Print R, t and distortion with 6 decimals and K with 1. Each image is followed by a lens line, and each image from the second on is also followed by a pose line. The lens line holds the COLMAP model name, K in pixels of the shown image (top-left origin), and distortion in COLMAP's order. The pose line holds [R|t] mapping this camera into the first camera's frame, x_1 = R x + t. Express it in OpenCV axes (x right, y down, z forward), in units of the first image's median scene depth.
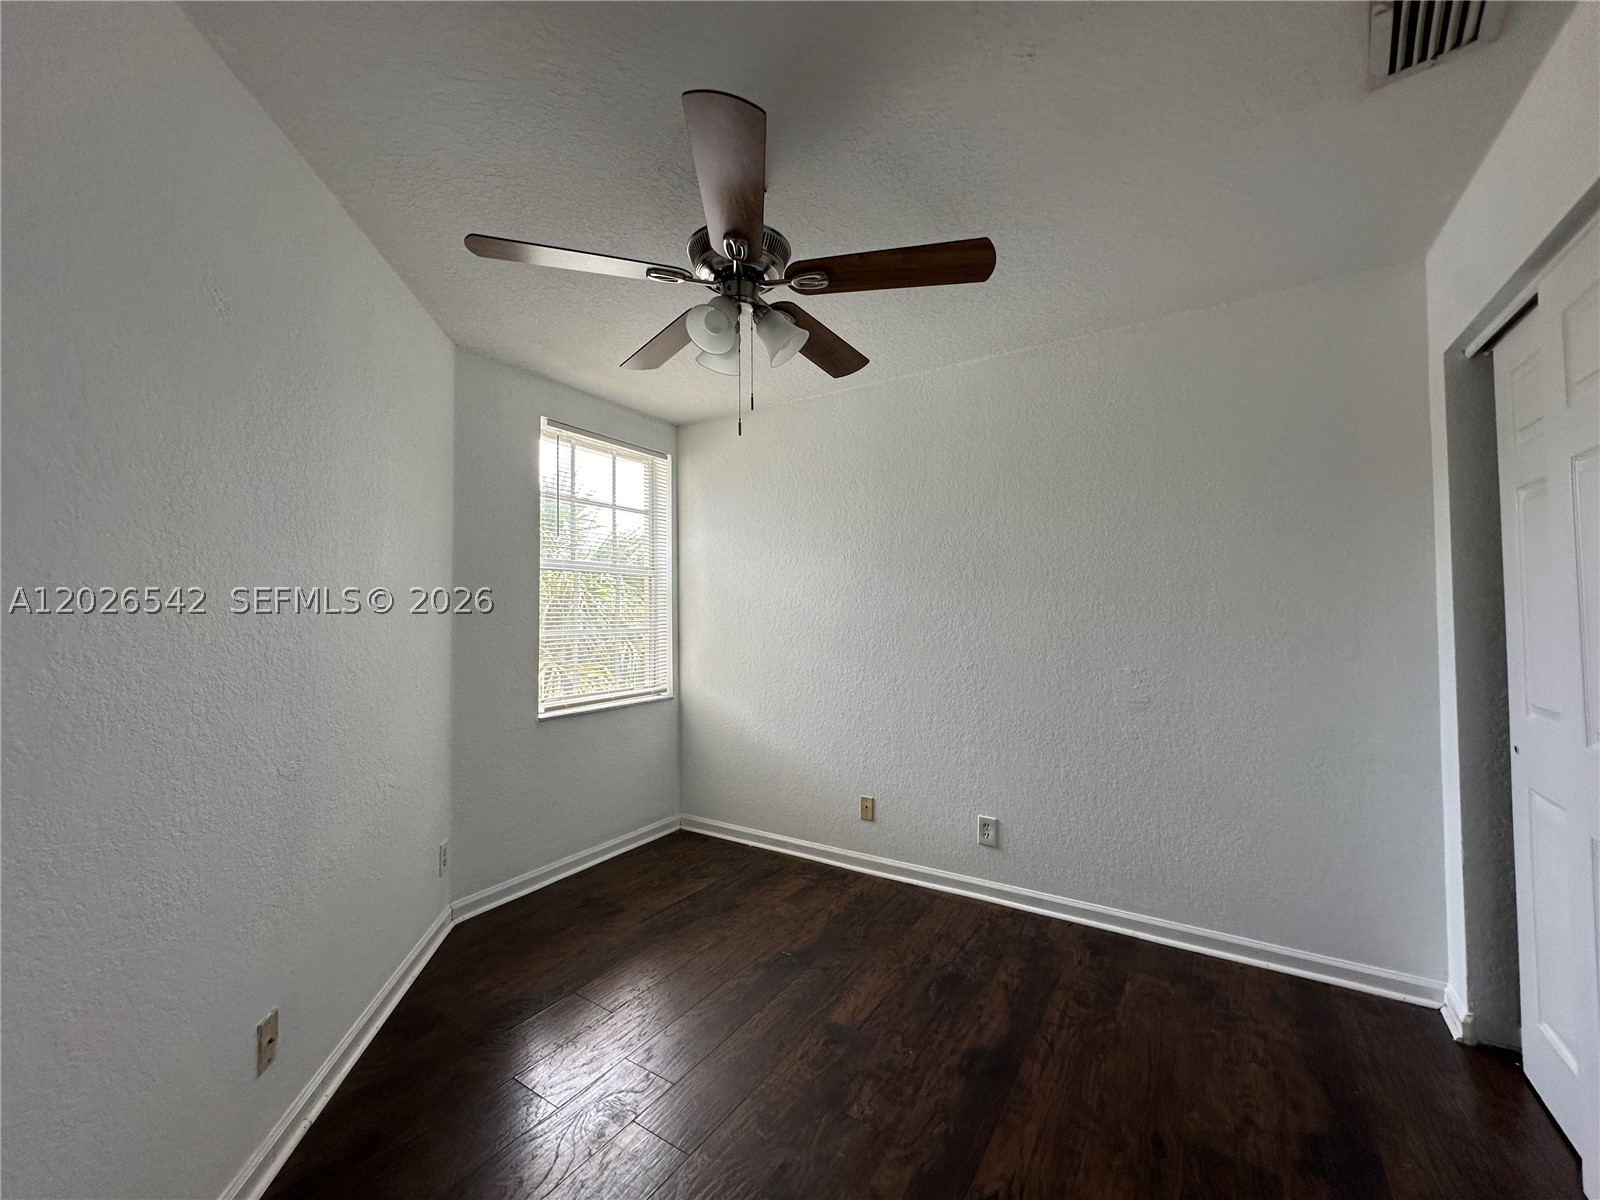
lens RADIAL K [[638.3, 0, 800.0], [0, 638.3, 600.0], [0, 0, 1]] dist [-0.000723, 0.000558]
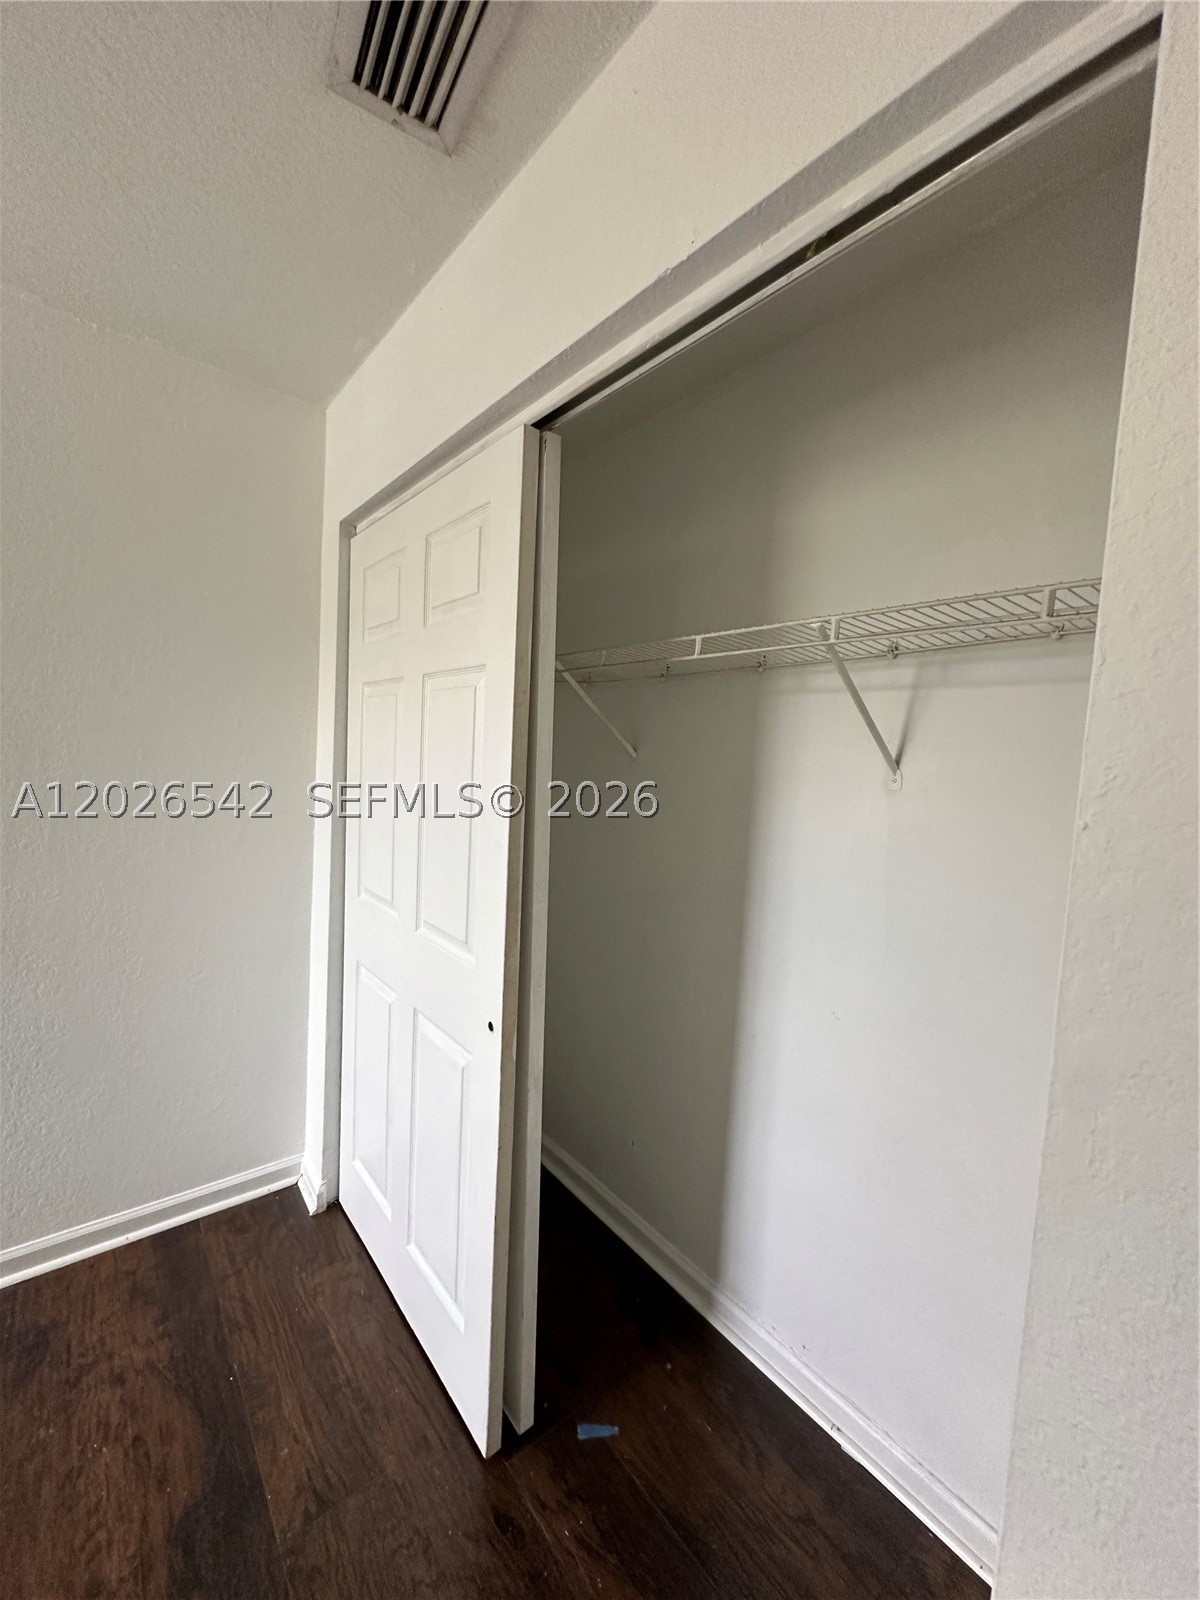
lens RADIAL K [[638.3, 0, 600.0], [0, 638.3, 800.0], [0, 0, 1]] dist [-0.000723, 0.000558]
pose [[0.300281, -0.039185, 0.953046, 0.229173], [-0.085937, 0.993981, 0.067945, -0.081096], [-0.949972, -0.102305, 0.295106, 0.342976]]
